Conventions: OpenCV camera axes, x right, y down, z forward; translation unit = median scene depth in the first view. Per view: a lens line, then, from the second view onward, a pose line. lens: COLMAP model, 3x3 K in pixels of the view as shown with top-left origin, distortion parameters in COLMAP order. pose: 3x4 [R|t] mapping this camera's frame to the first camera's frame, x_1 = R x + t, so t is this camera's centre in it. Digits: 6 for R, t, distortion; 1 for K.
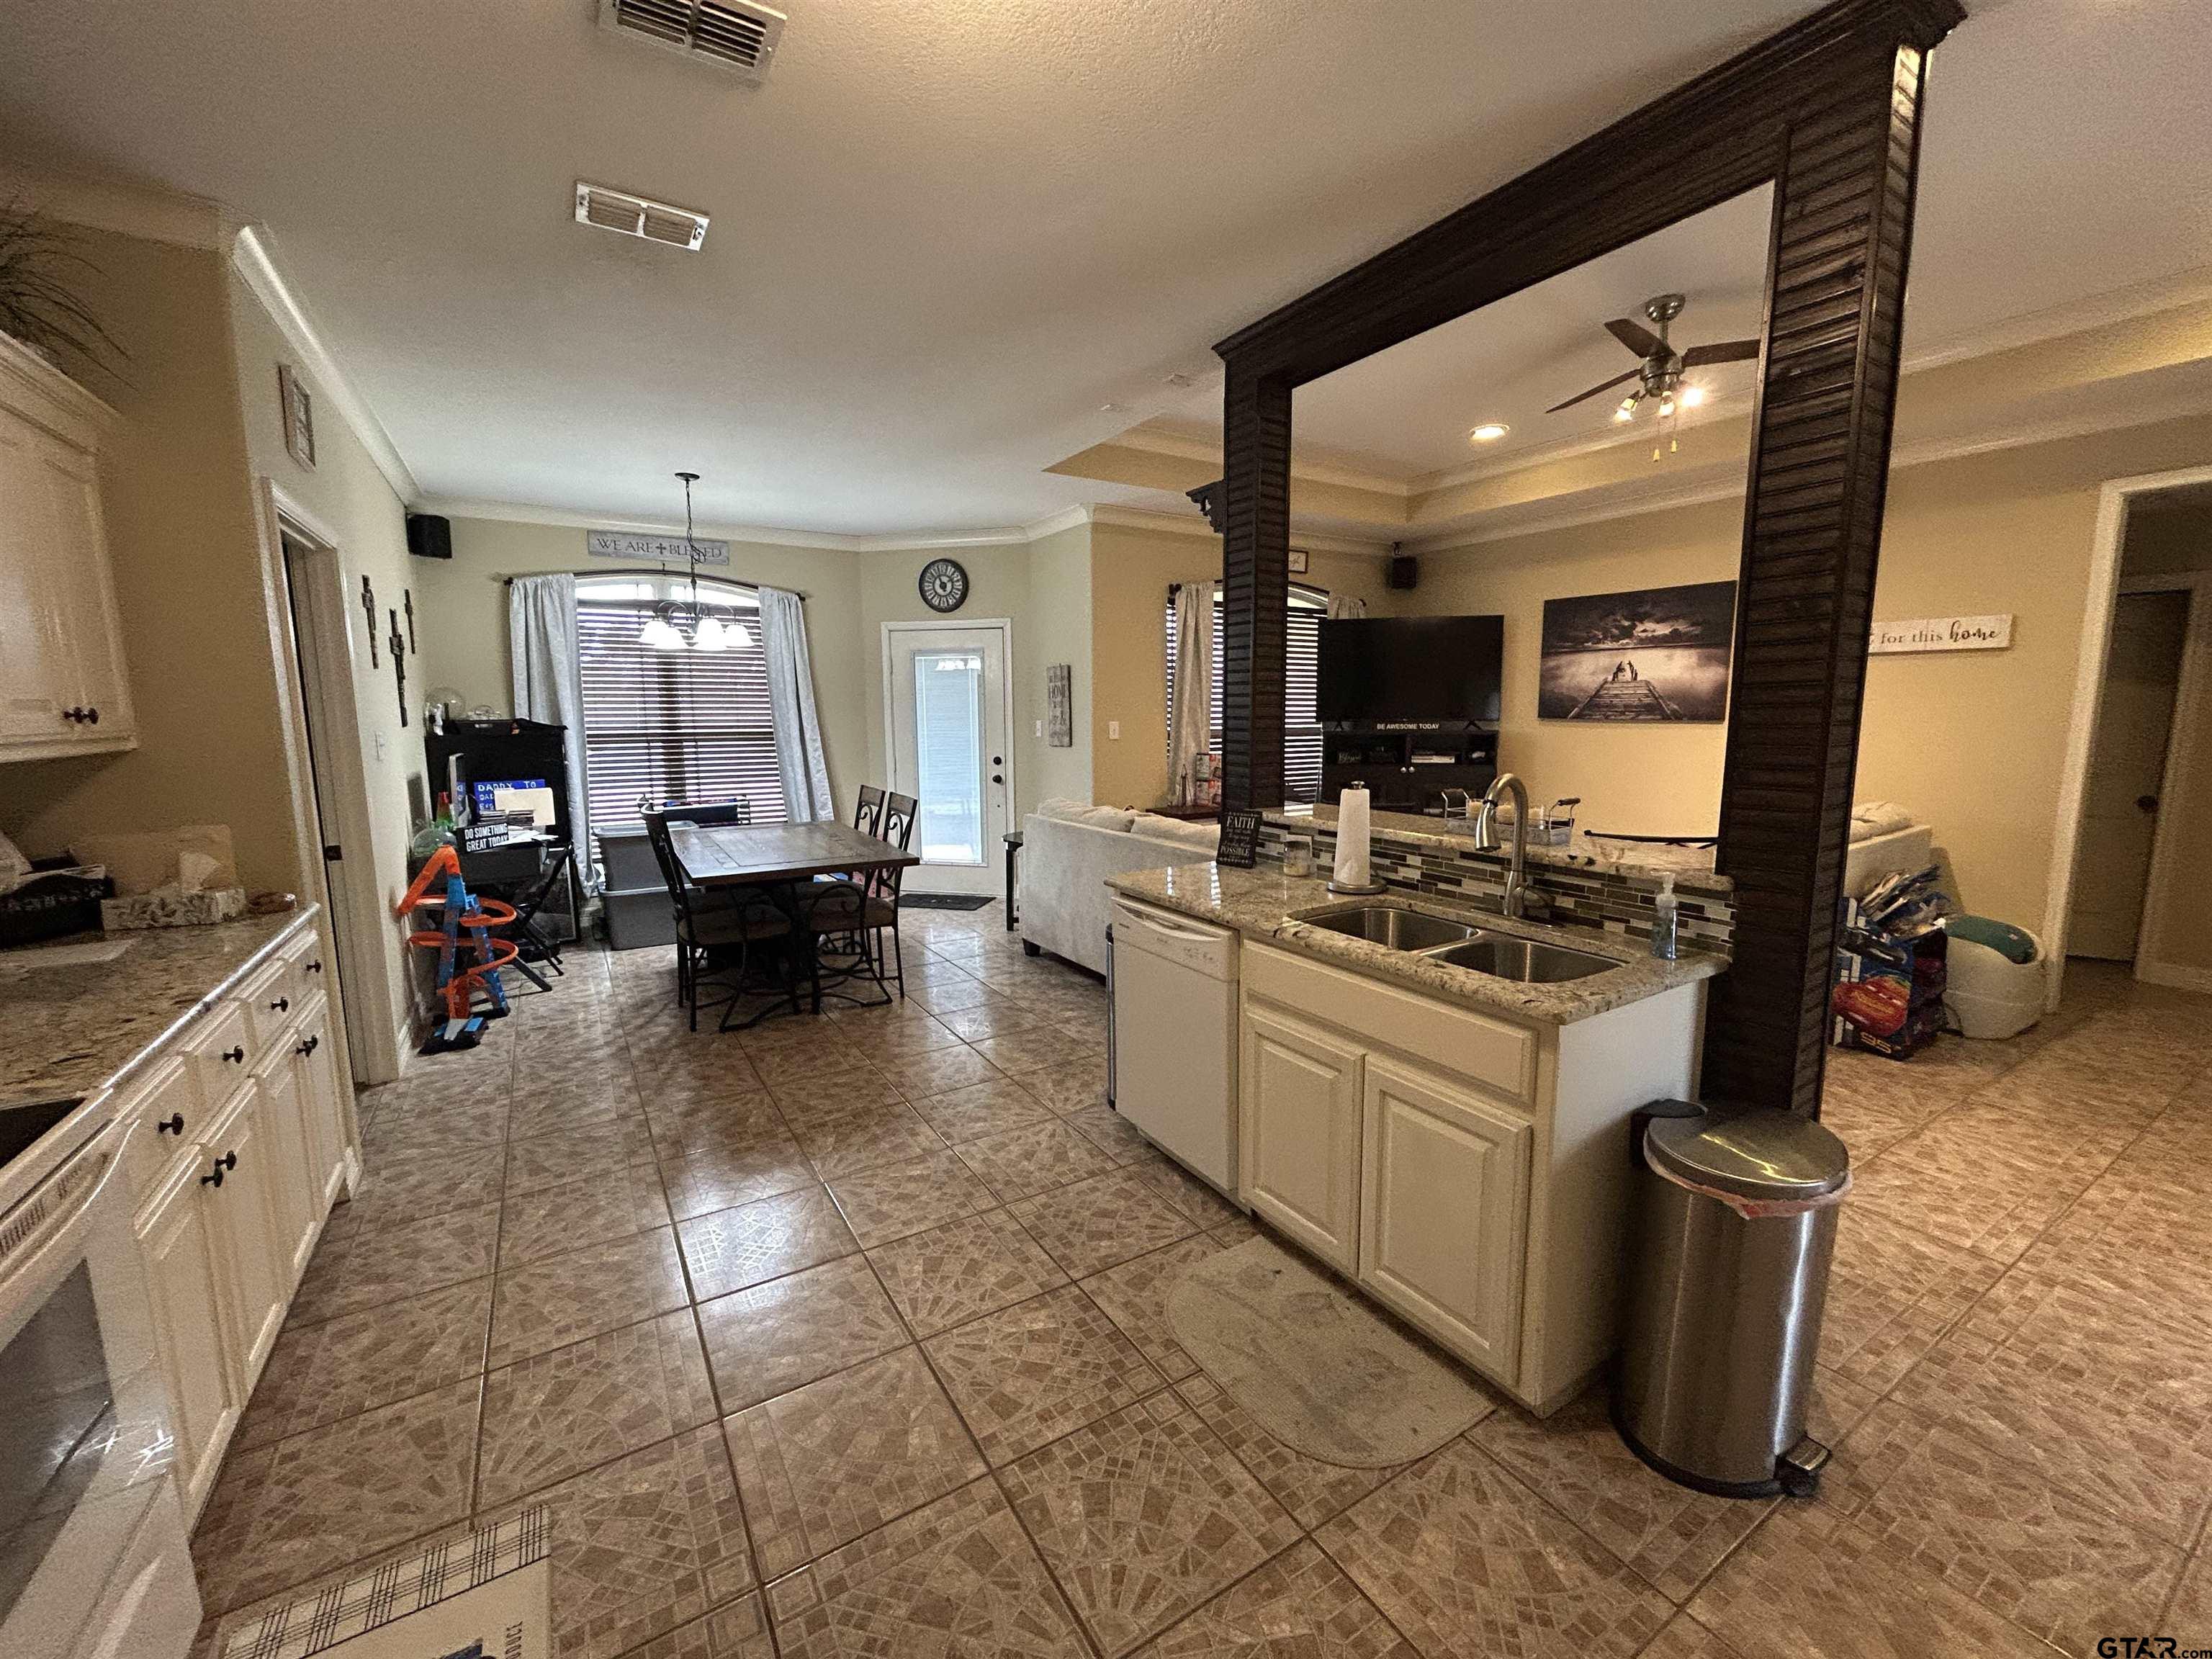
lens RADIAL K [[895.3, 0, 1114.1], [0, 895.3, 827.6], [0, 0, 1]] dist [-0.001207, 0.000915]
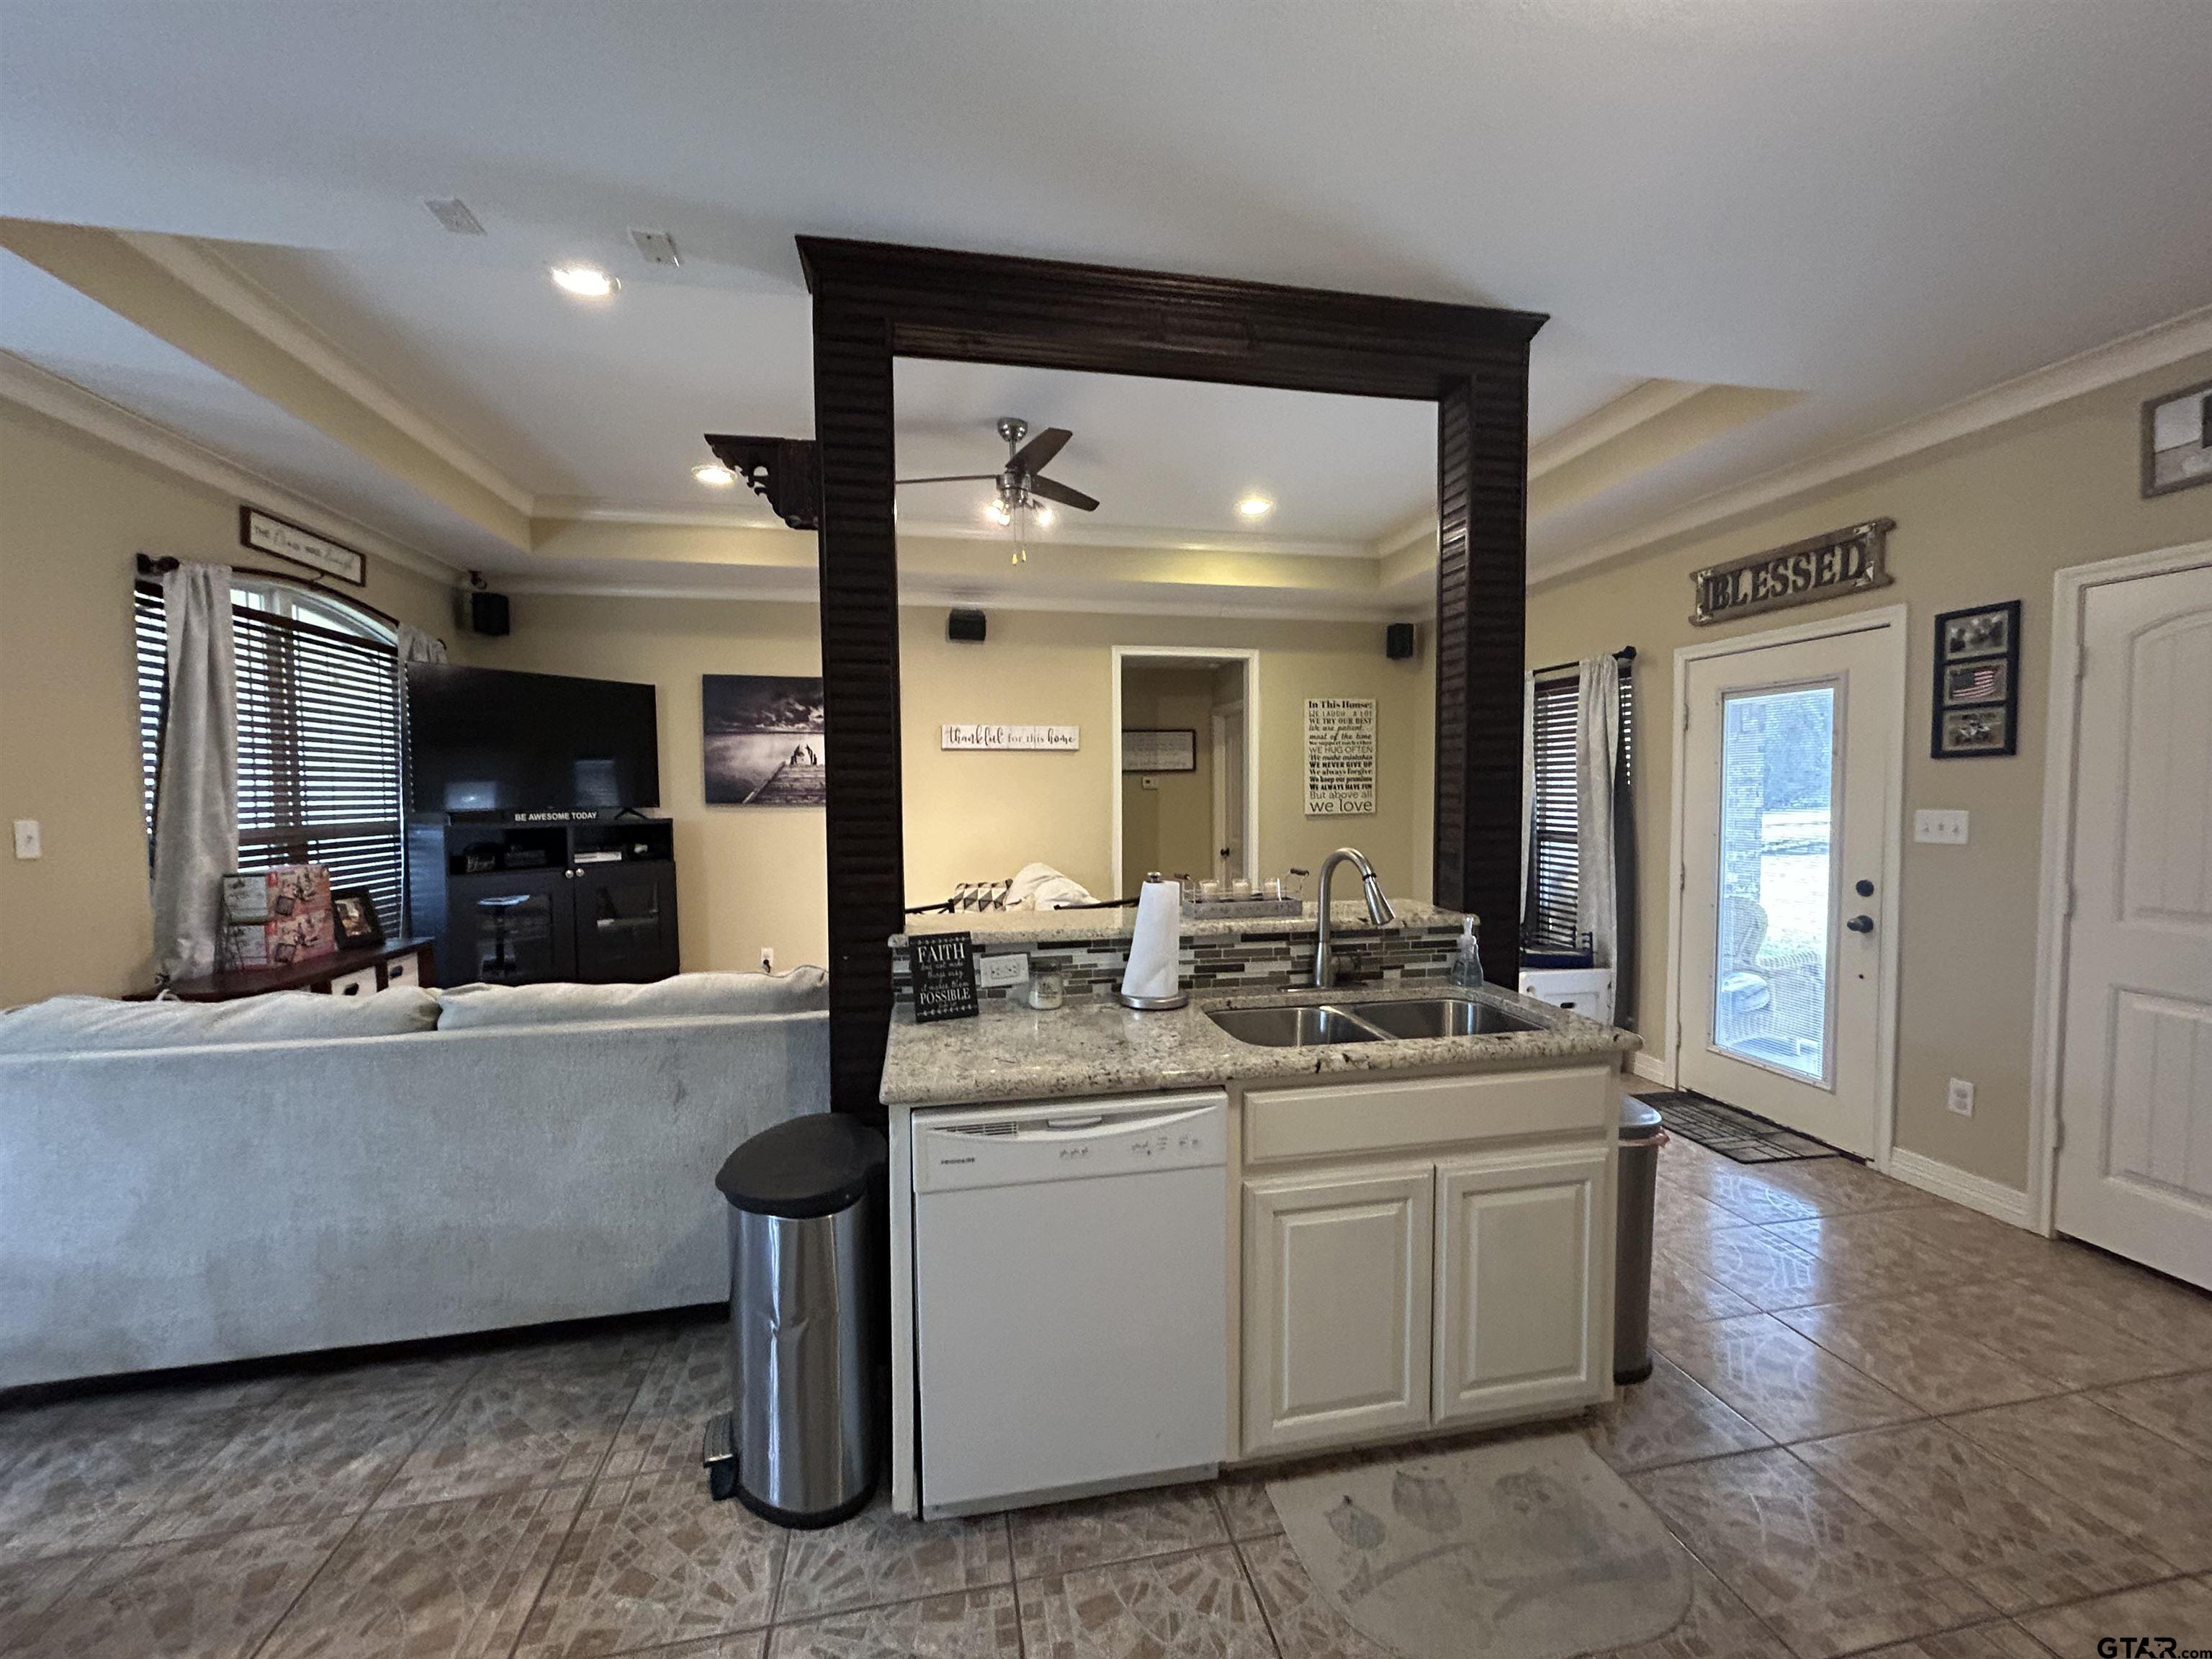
lens RADIAL K [[895.3, 0, 1108.4], [0, 895.3, 827.0], [0, 0, 1]] dist [-0.001207, 0.000915]
pose [[0.356671, -0.035822, 0.933543, -0.312947], [0.127688, 0.991756, -0.010729, -0.054322], [-0.925463, 0.123029, 0.358305, 0.441469]]
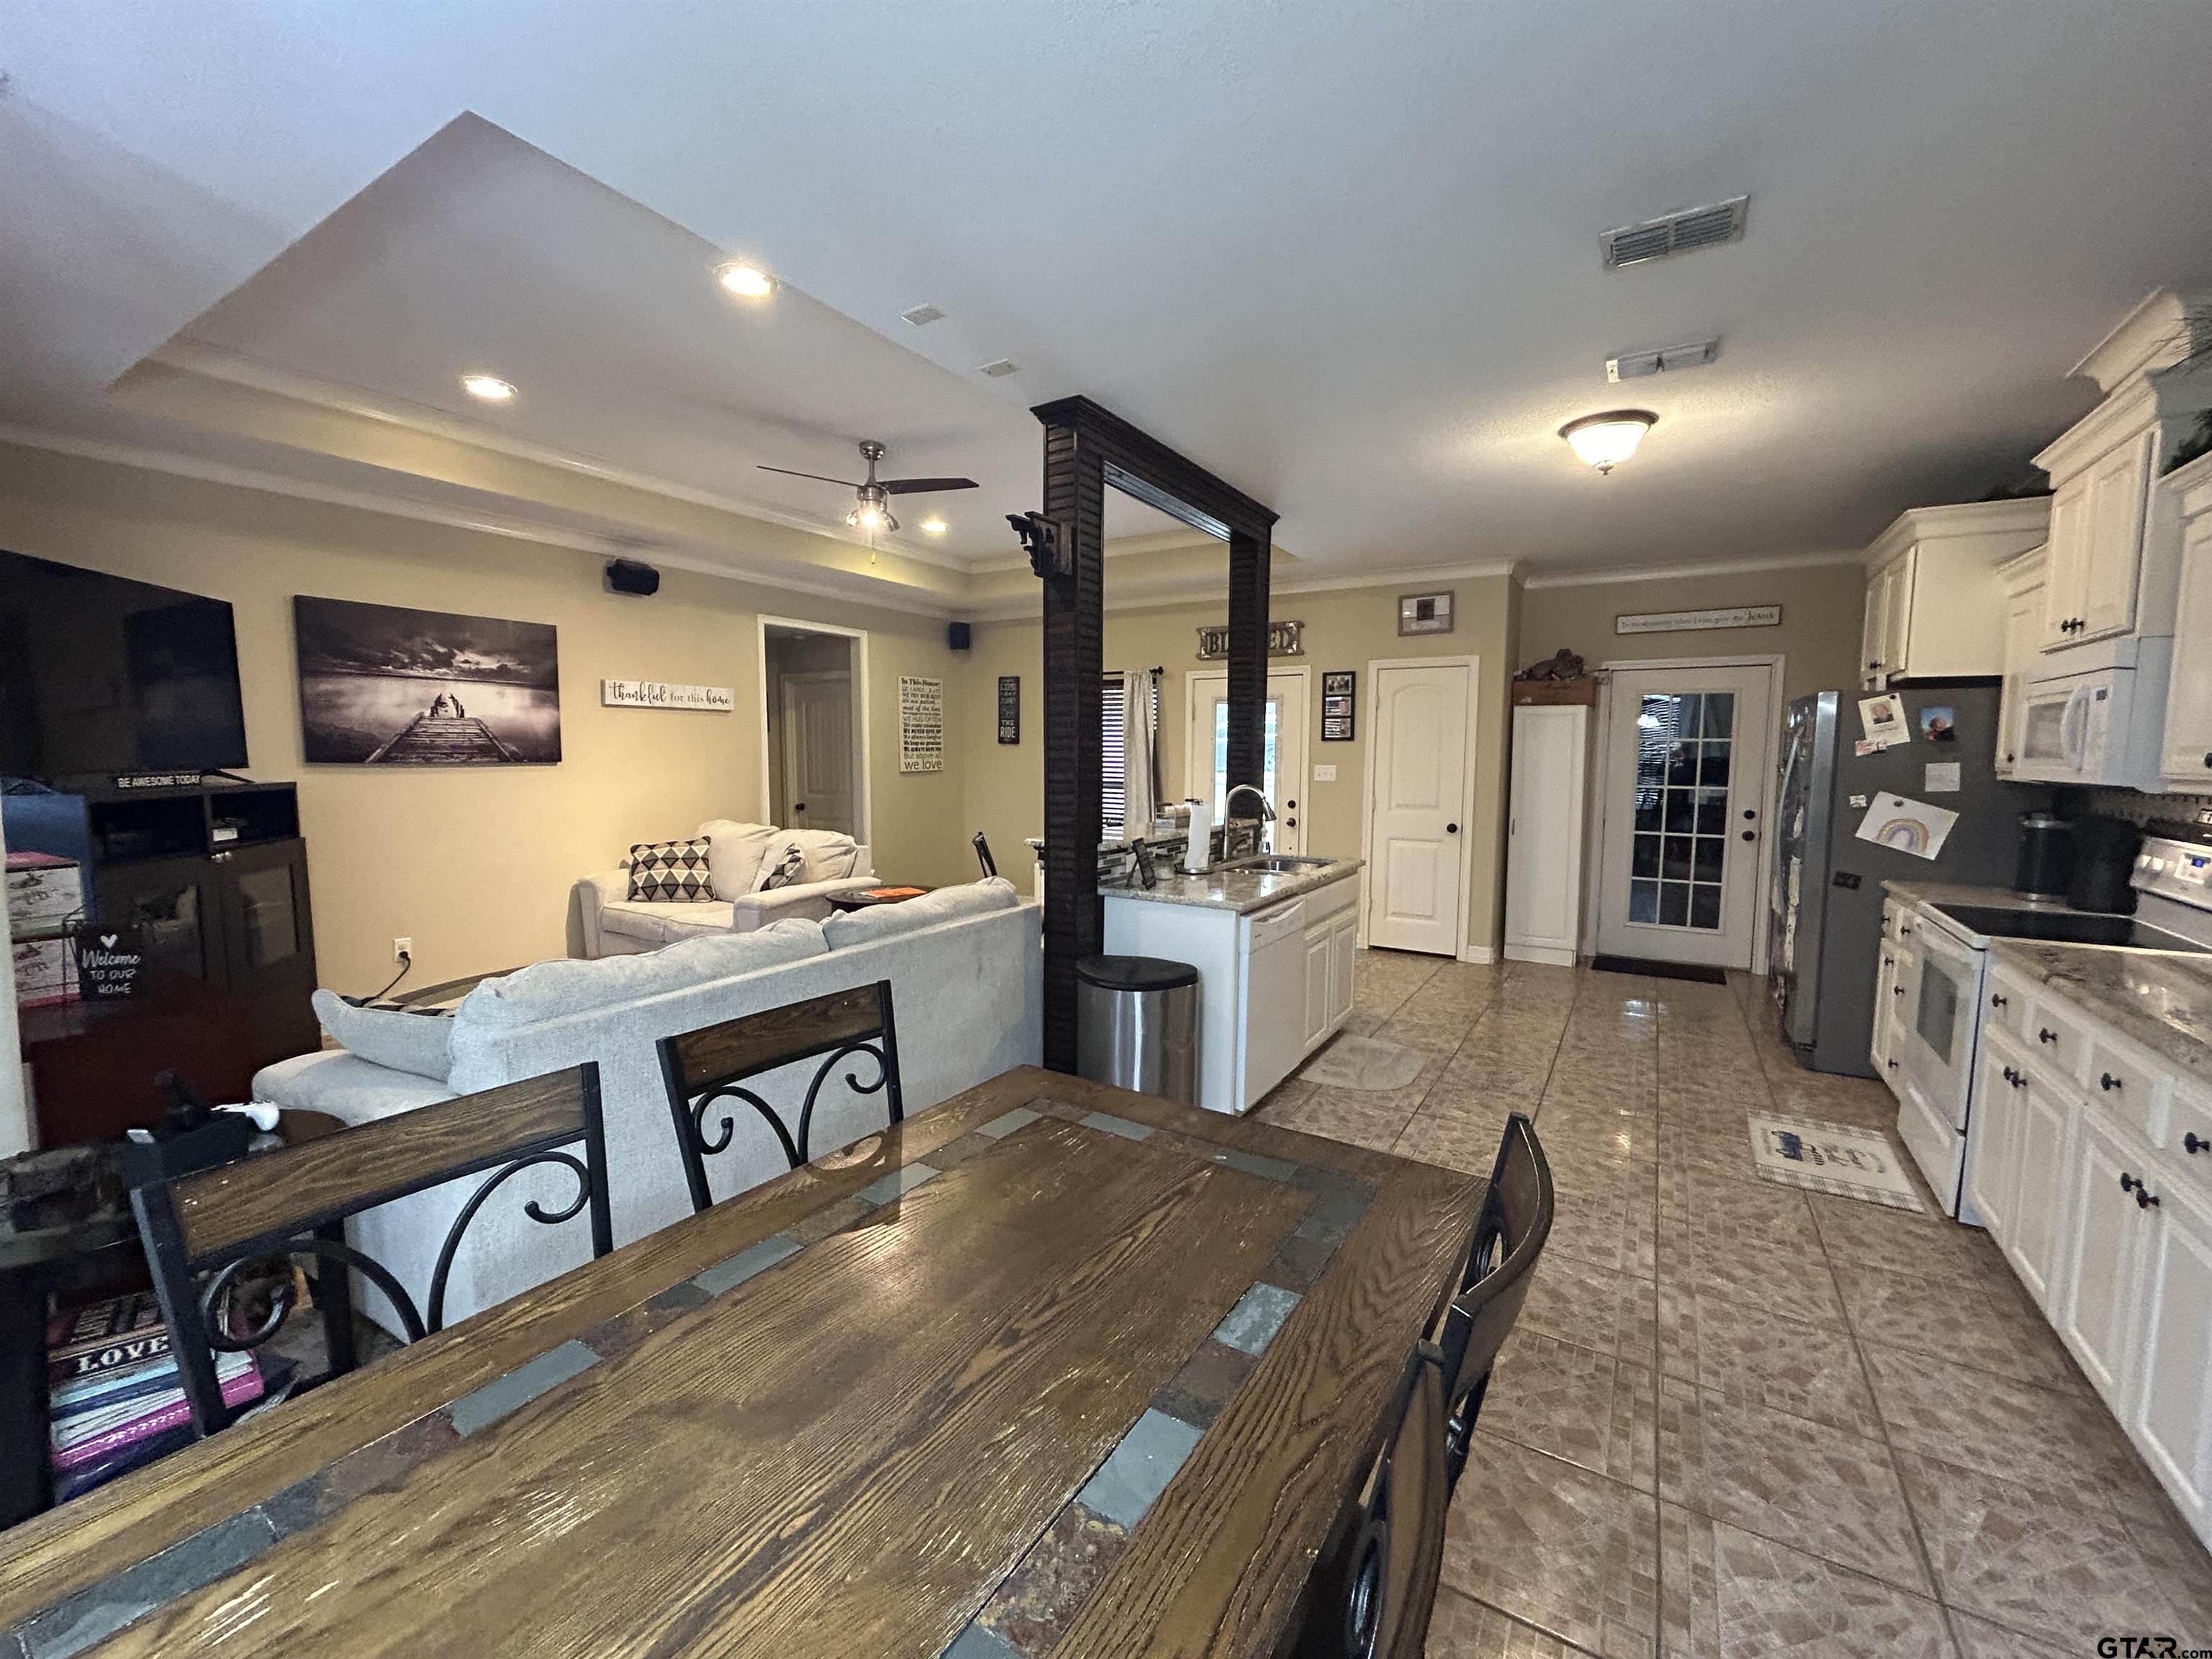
lens RADIAL K [[895.3, 0, 1106.4], [0, 895.3, 831.0], [0, 0, 1]] dist [-0.001207, 0.000915]
pose [[-0.443412, -0.078606, 0.892864, -0.609593], [0.114913, 0.982941, 0.143604, -0.141243], [-0.888921, 0.166277, -0.426815, 1.076313]]
